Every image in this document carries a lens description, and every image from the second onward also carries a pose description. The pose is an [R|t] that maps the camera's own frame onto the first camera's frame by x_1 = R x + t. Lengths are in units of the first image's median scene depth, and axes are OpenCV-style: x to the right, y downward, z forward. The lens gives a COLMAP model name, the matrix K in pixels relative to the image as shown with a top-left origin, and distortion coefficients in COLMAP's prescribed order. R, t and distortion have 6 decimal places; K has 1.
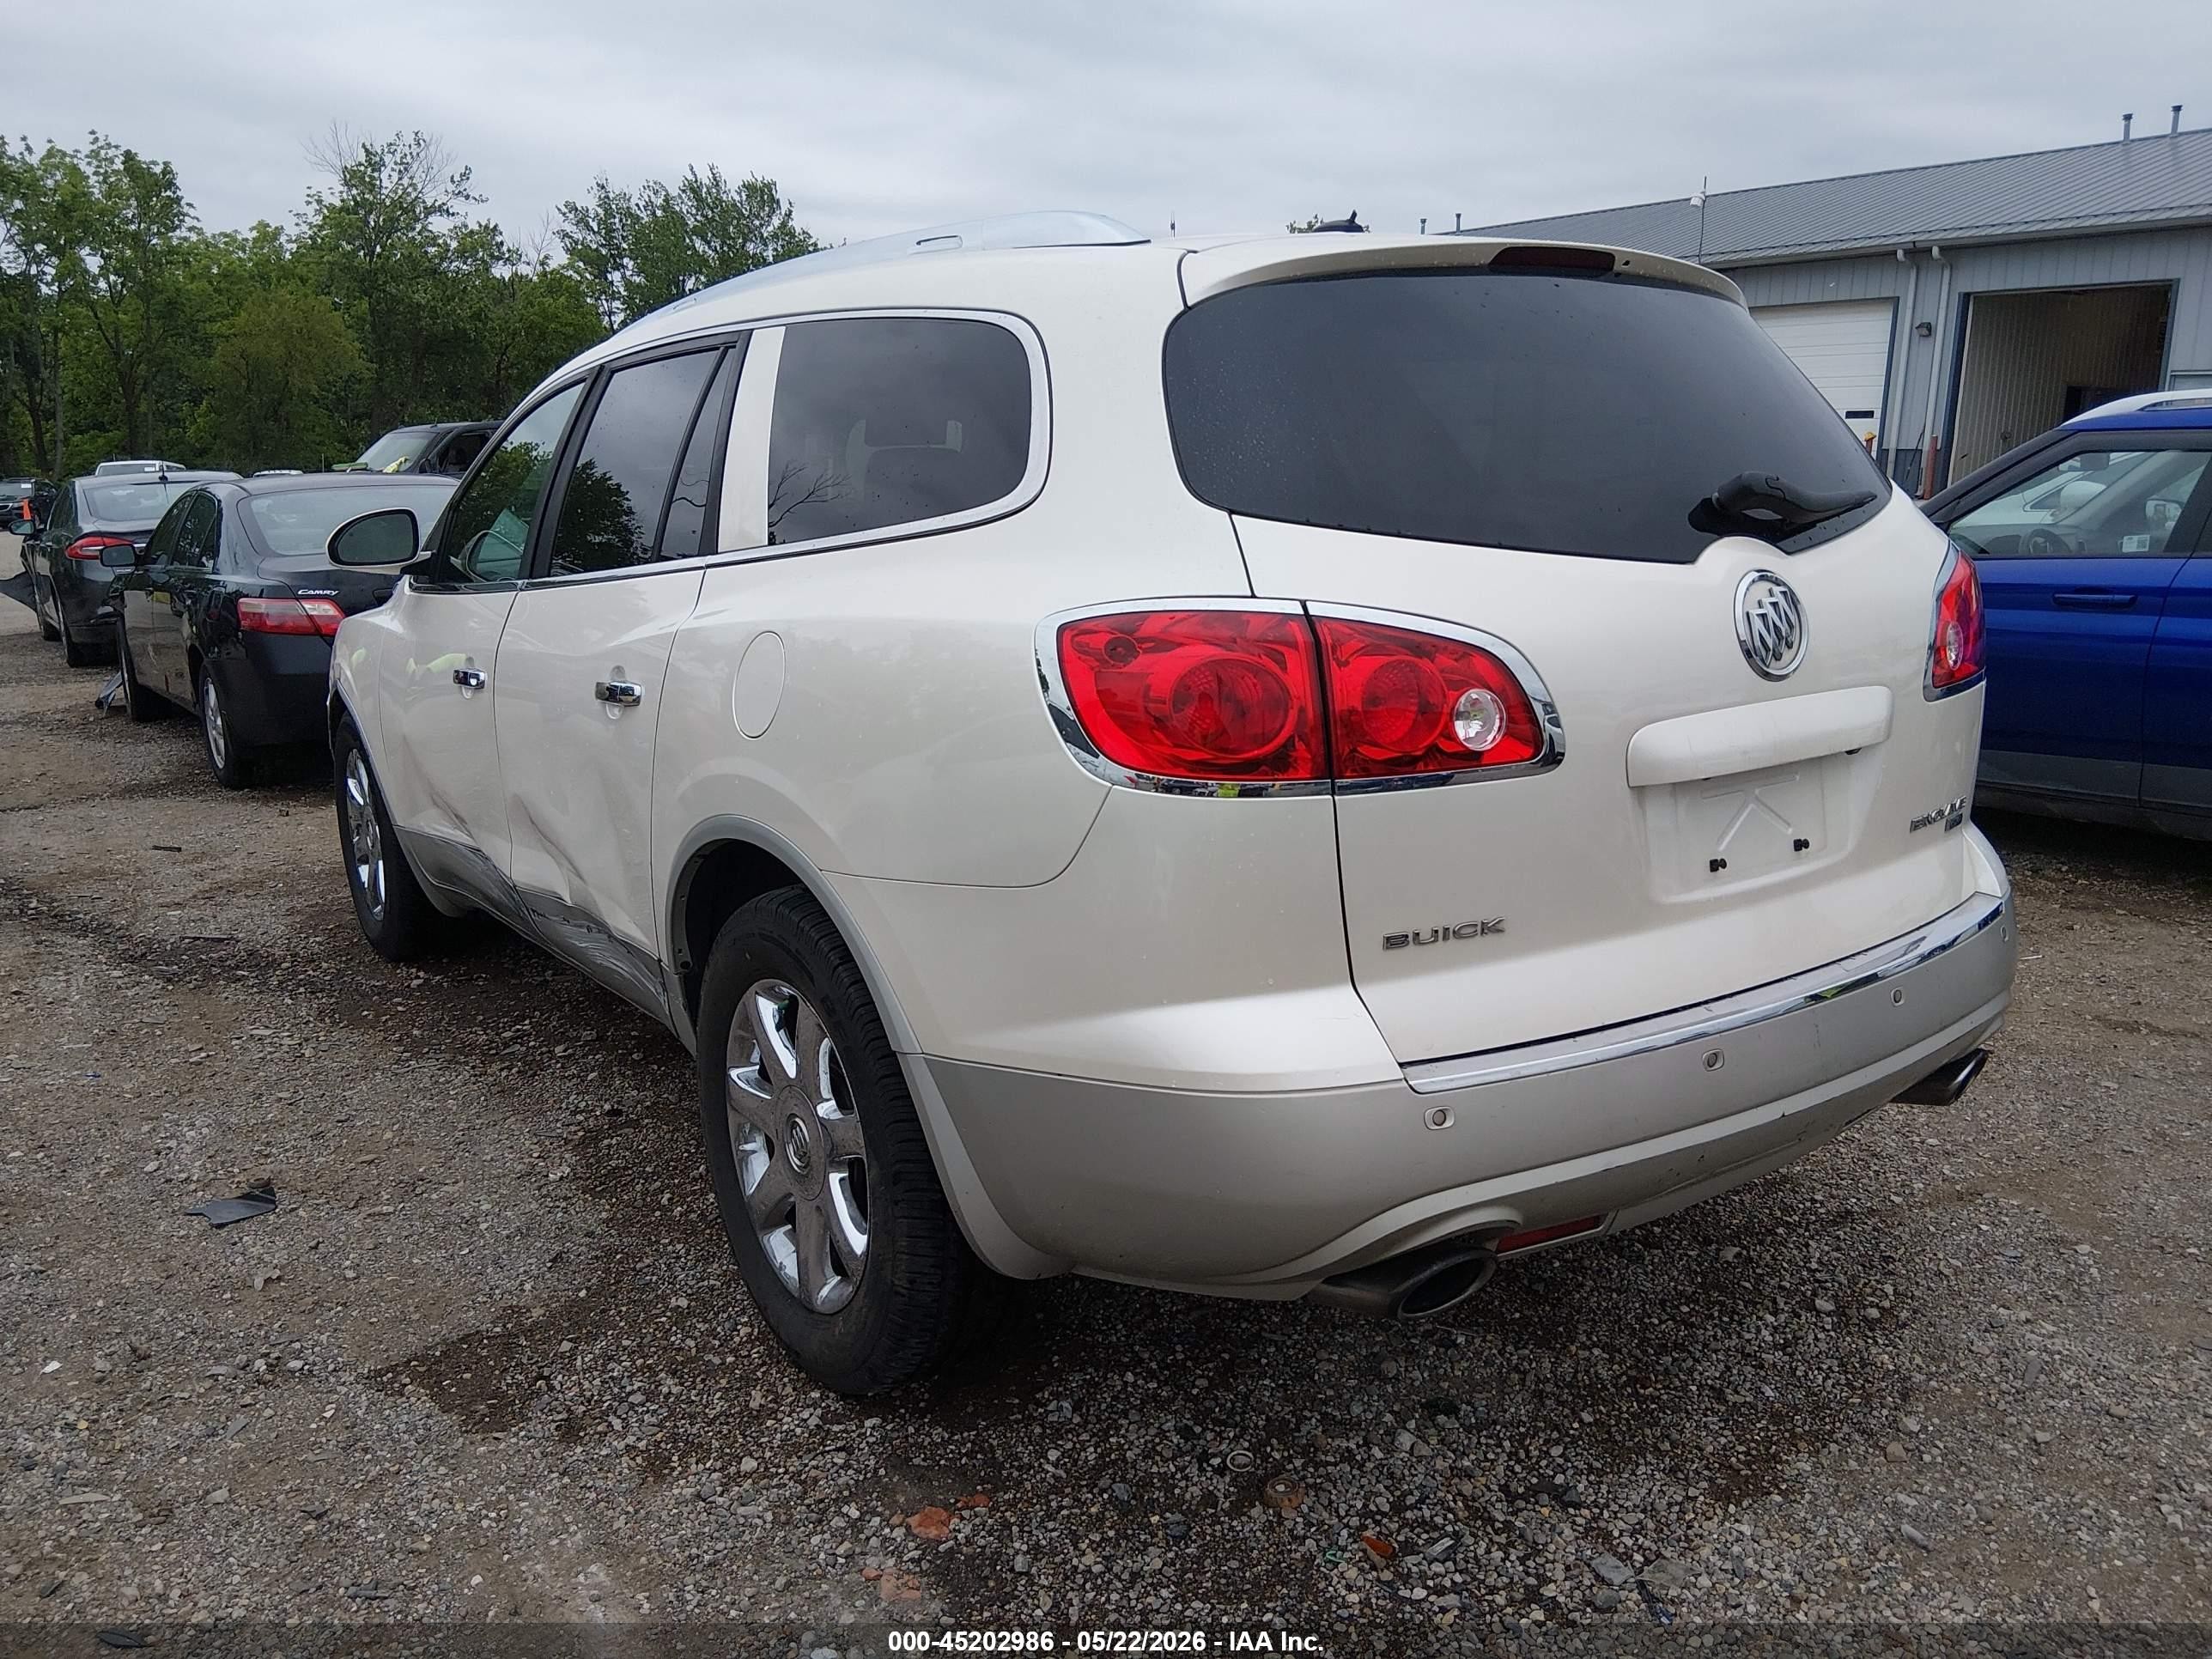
lens RADIAL K [[1703.8, 0, 1076.3], [0, 1703.8, 829.8], [0, 0, 1]] dist [0.118043, -0.253764]
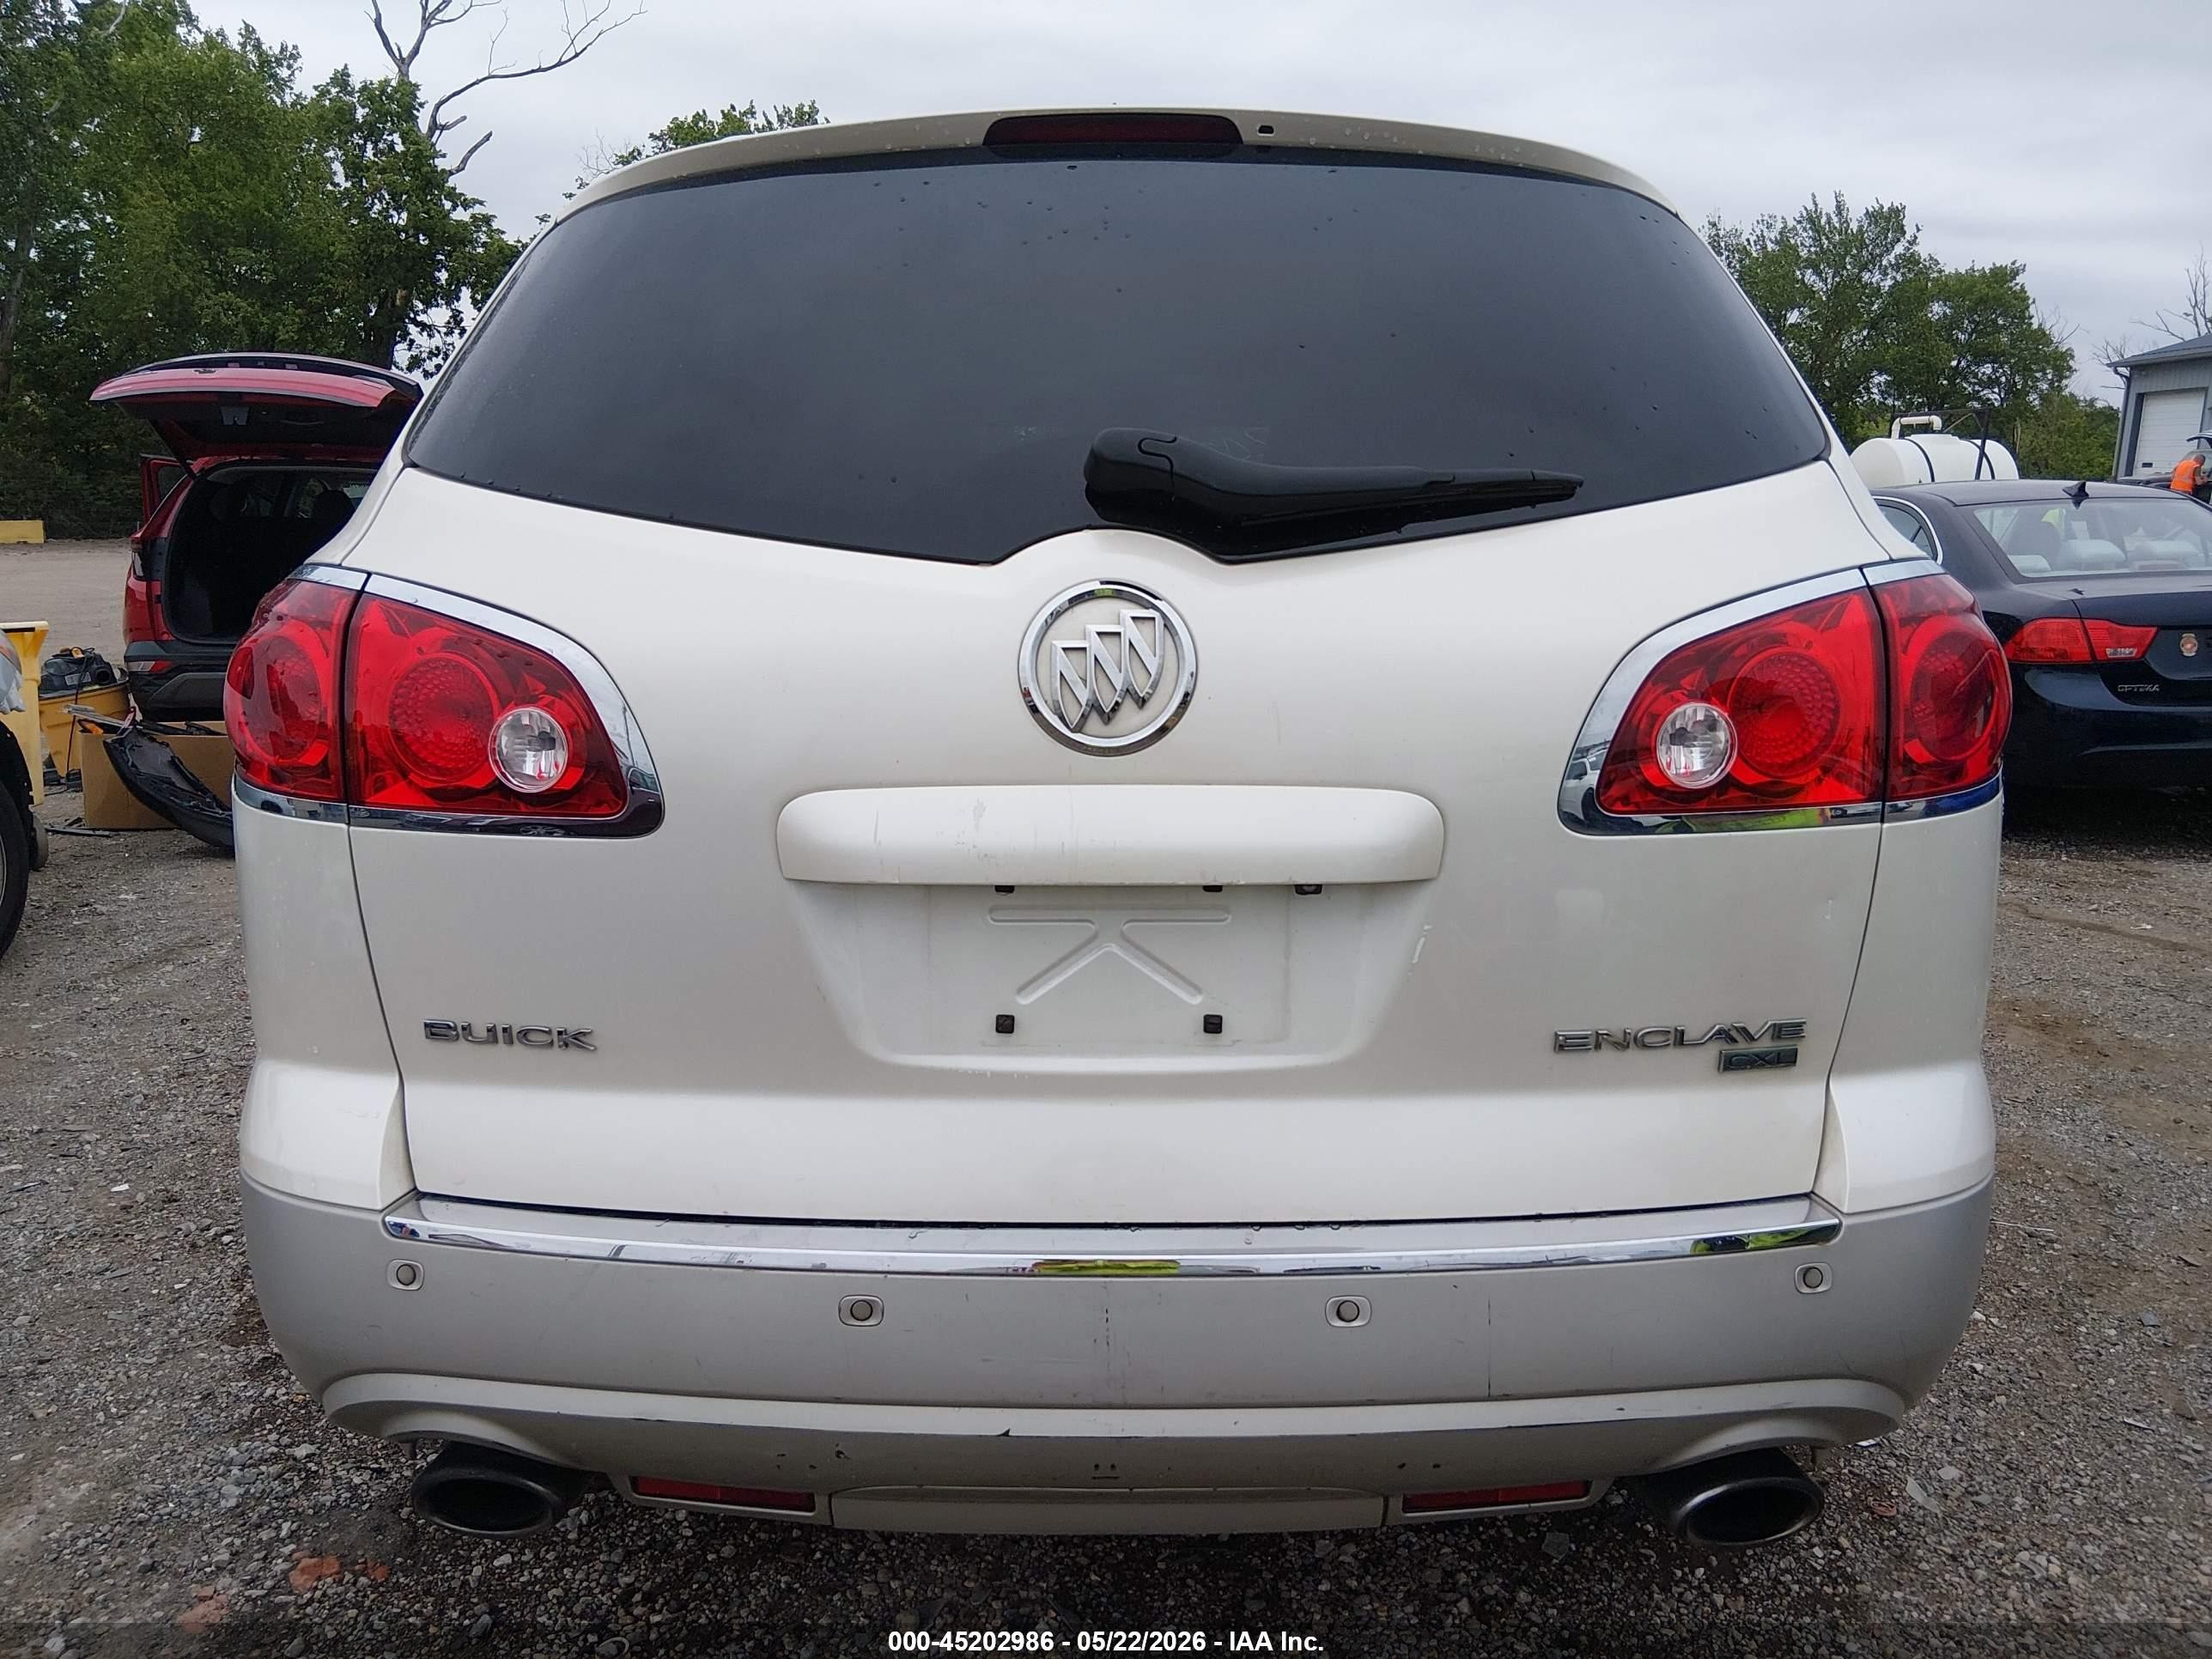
lens RADIAL K [[1703.8, 0, 1076.3], [0, 1703.8, 829.8], [0, 0, 1]] dist [0.118043, -0.253764]
pose [[0.813551, 0.126931, -0.567471, 0.723507], [-0.140798, 0.989845, 0.019552, -0.066784], [0.564191, 0.063993, 0.823161, 0.456125]]
